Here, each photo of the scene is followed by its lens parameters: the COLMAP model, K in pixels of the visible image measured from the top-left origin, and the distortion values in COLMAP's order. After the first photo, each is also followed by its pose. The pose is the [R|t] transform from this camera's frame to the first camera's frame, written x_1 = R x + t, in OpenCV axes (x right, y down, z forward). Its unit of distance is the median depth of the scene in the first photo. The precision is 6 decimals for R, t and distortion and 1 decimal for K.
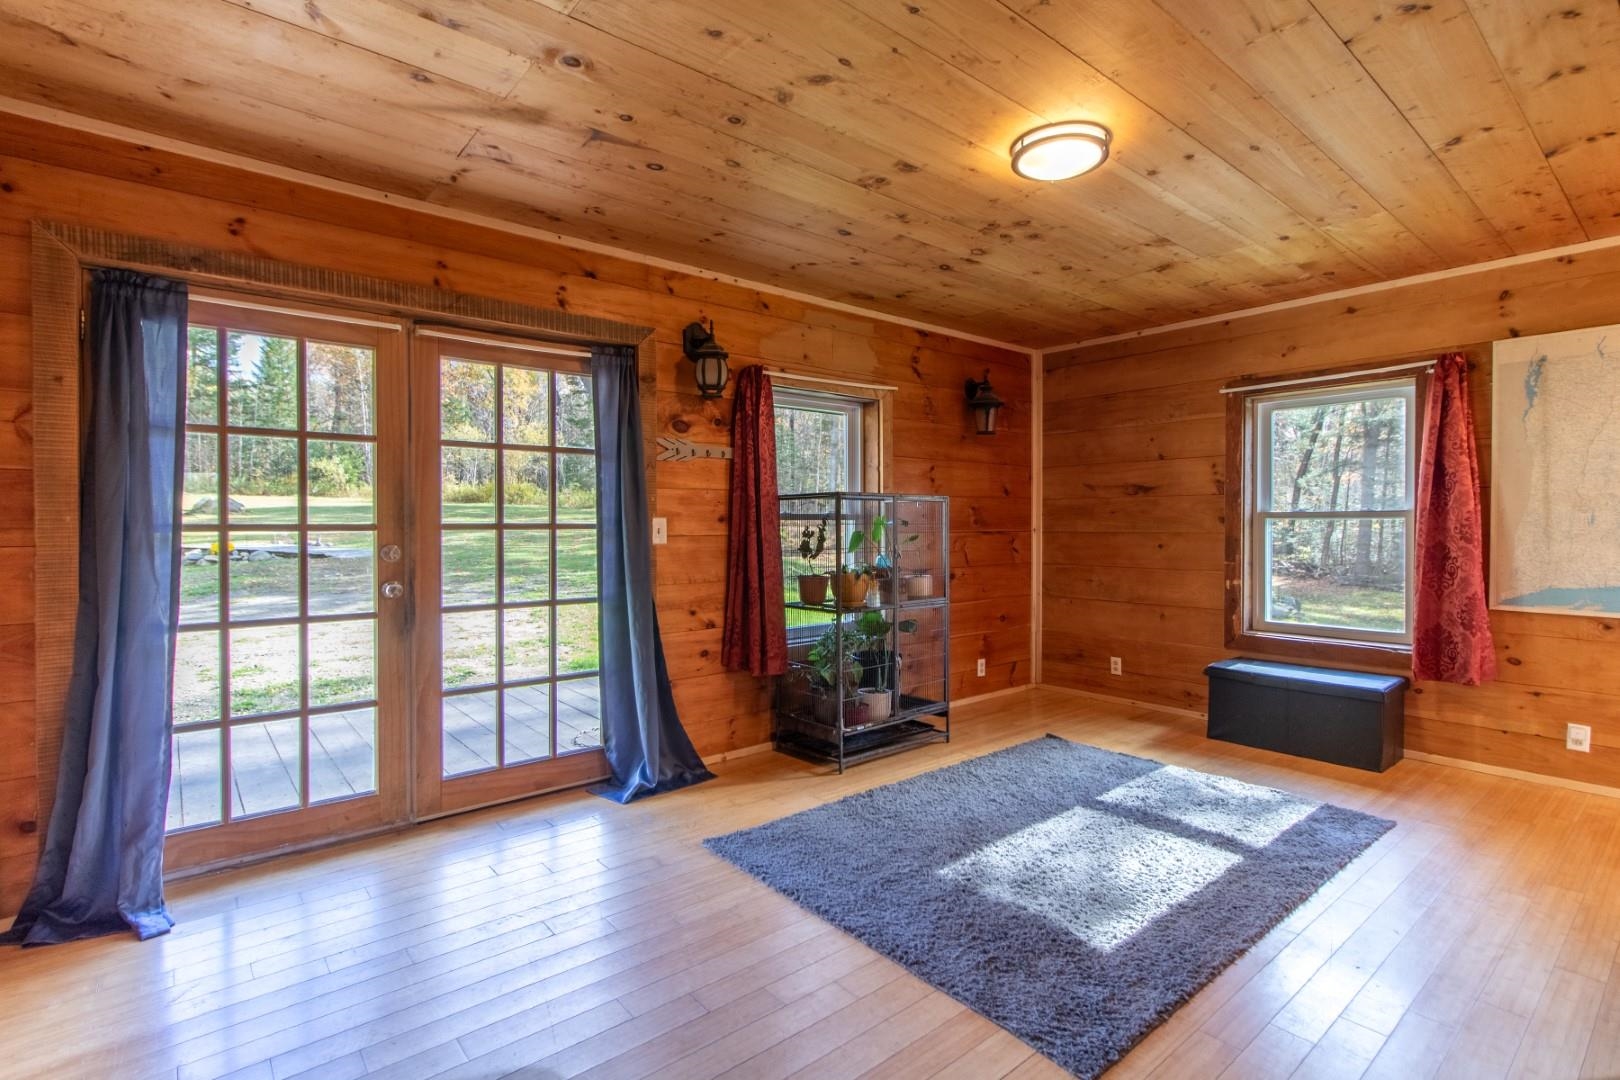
lens RADIAL K [[769.7, 0, 811.3], [0, 769.7, 547.2], [0, 0, 1]] dist [-0.000545, 0.000283]
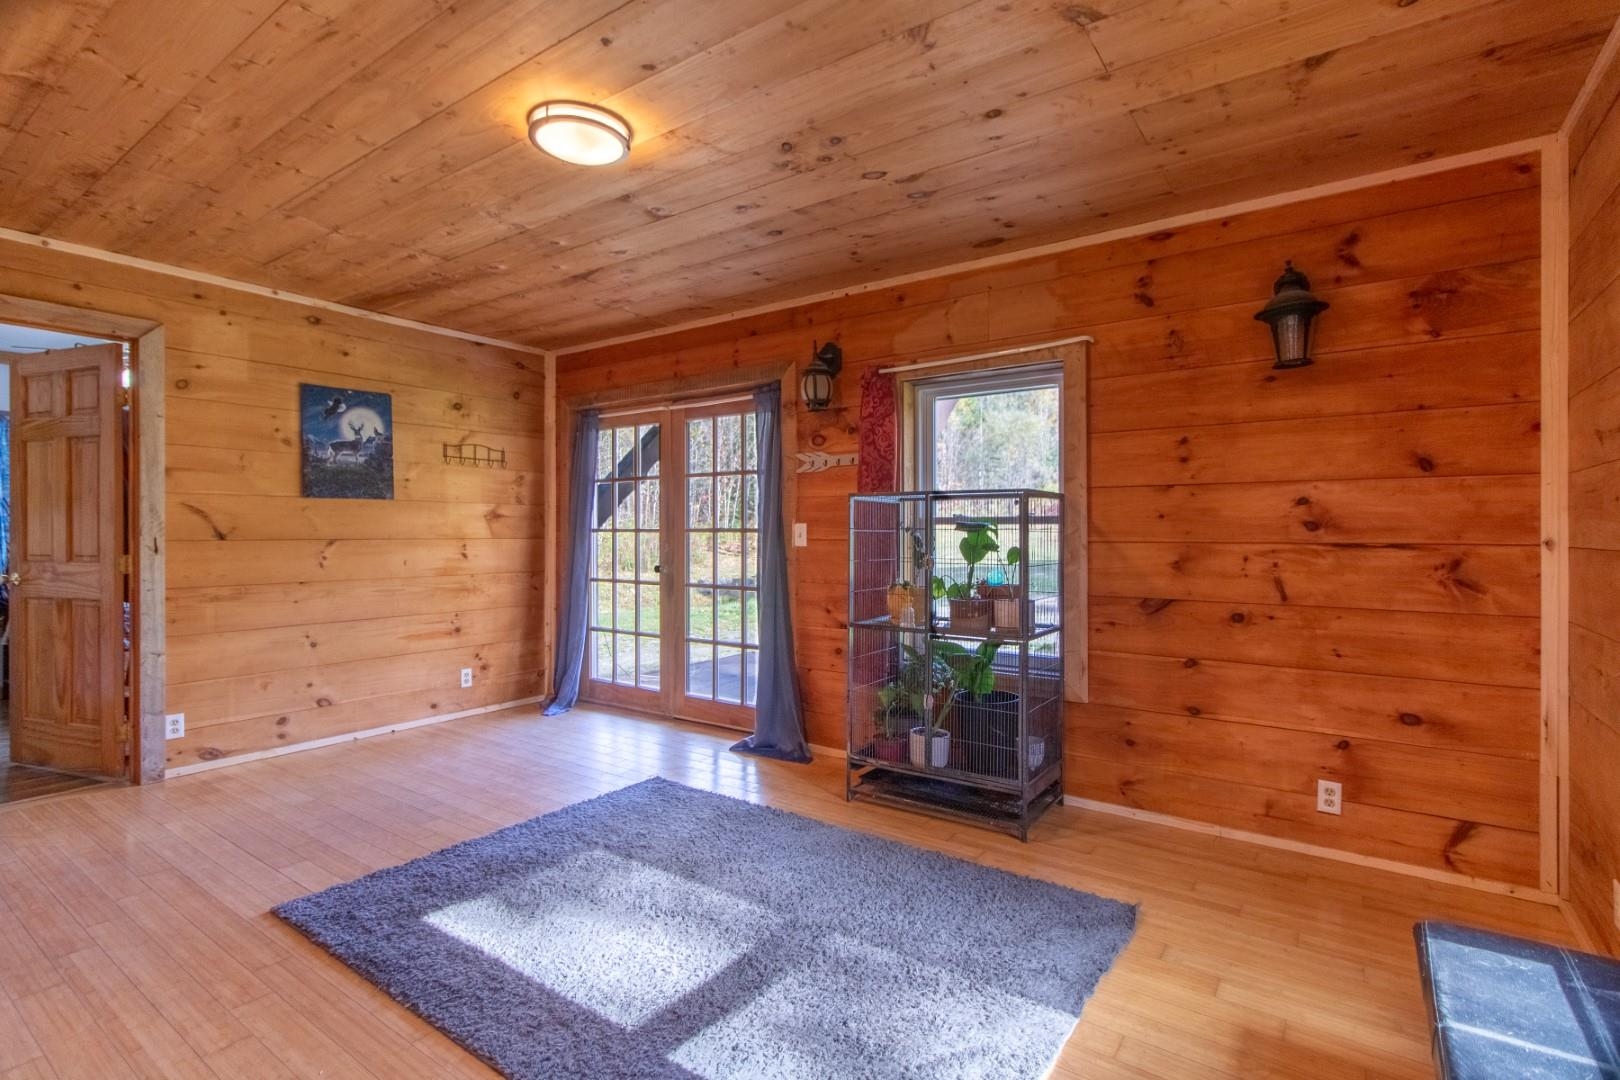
lens RADIAL K [[769.7, 0, 811.3], [0, 769.7, 547.2], [0, 0, 1]] dist [-0.000545, 0.000283]
pose [[0.257403, 0.021126, -0.966073, 0.909013], [-0.032848, 0.999374, 0.013102, -0.018216], [0.965746, 0.028361, 0.257936, 0.718060]]
